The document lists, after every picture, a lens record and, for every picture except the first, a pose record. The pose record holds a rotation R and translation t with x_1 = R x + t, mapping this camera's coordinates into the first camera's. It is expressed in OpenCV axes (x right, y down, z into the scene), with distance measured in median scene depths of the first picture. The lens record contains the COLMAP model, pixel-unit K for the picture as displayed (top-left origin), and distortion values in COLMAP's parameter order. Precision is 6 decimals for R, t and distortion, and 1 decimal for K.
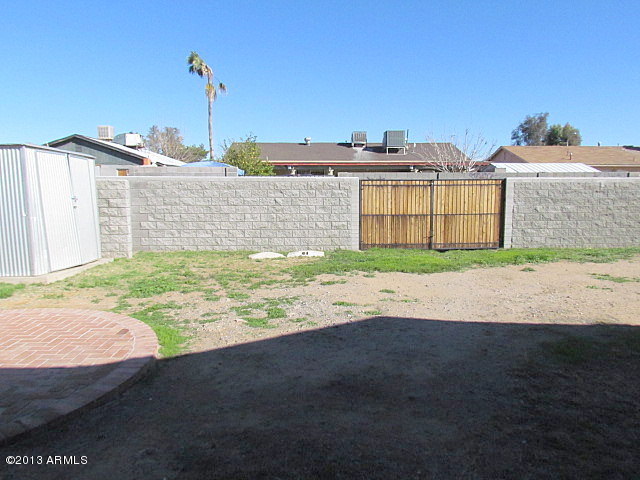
lens RADIAL K [[450.9, 0, 324.5], [0, 450.9, 237.5], [0, 0, 1]] dist [-0.019897, -0.000562]
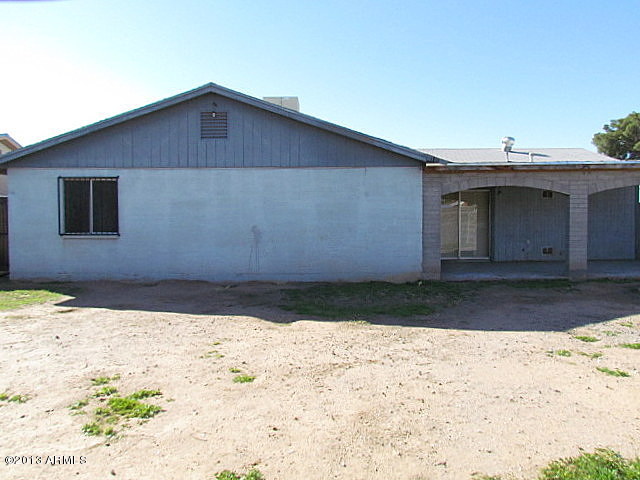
lens RADIAL K [[459.1, 0, 332.3], [0, 459.1, 238.5], [0, 0, 1]] dist [0.002328, 0.000711]
pose [[-0.999336, 0.011795, 0.034470, 0.288023], [0.016487, 0.990131, 0.139175, -0.082038], [-0.032489, 0.139651, -0.989668, 0.943548]]
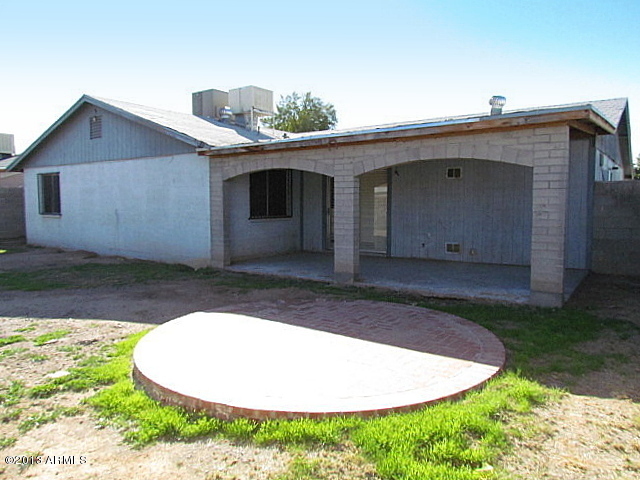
lens RADIAL K [[465.8, 0, 320.0], [0, 465.8, 240.0], [0, 0, 1]] dist [-0.026547, 0.000350]
pose [[-0.789336, -0.044377, 0.612355, -0.533476], [0.068220, 0.984869, 0.159309, -0.055533], [-0.610159, 0.167523, -0.774365, 0.632132]]
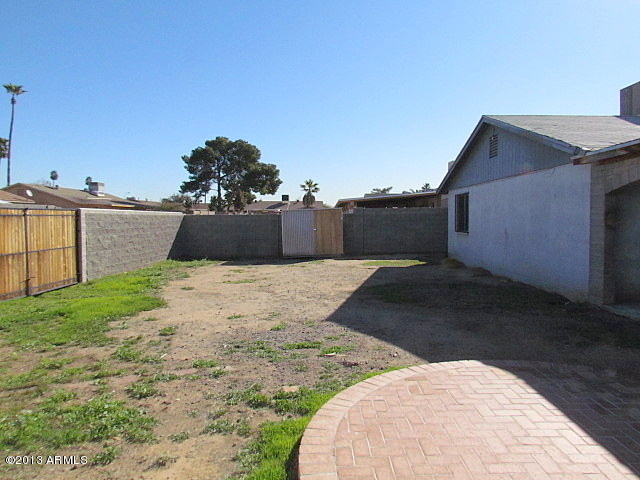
lens RADIAL K [[450.9, 0, 324.5], [0, 450.9, 237.5], [0, 0, 1]] dist [-0.019897, -0.000562]
pose [[0.044379, -0.033337, 0.998458, -0.521208], [0.111225, 0.993394, 0.028224, -0.040233], [-0.992804, 0.109801, 0.047794, 0.440906]]
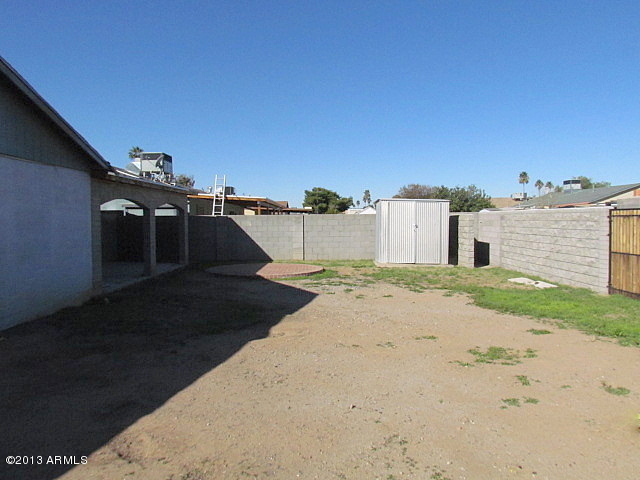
lens RADIAL K [[465.8, 0, 320.0], [0, 465.8, 240.0], [0, 0, 1]] dist [-0.026547, 0.000350]
pose [[-0.036687, 0.051381, -0.998005, 0.918038], [-0.092261, 0.994238, 0.054579, -0.058471], [0.995059, 0.094079, -0.031736, 0.496621]]
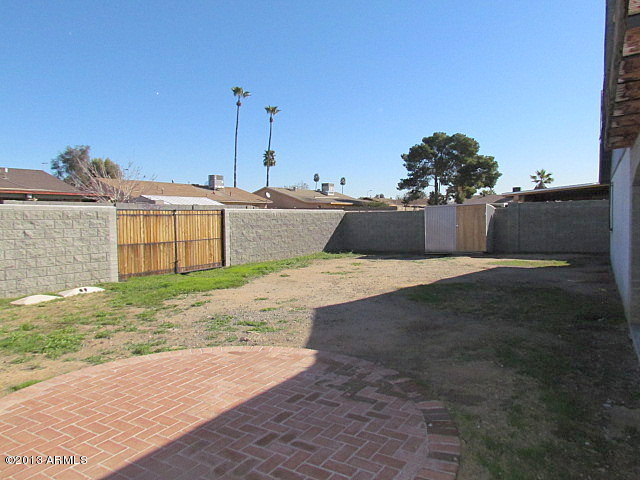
lens RADIAL K [[450.9, 0, 324.5], [0, 450.9, 237.5], [0, 0, 1]] dist [-0.019897, -0.000562]
pose [[0.551475, -0.038981, 0.833280, -0.472867], [0.097845, 0.995035, -0.018206, -0.005484], [-0.828433, 0.091572, 0.552551, 0.095691]]
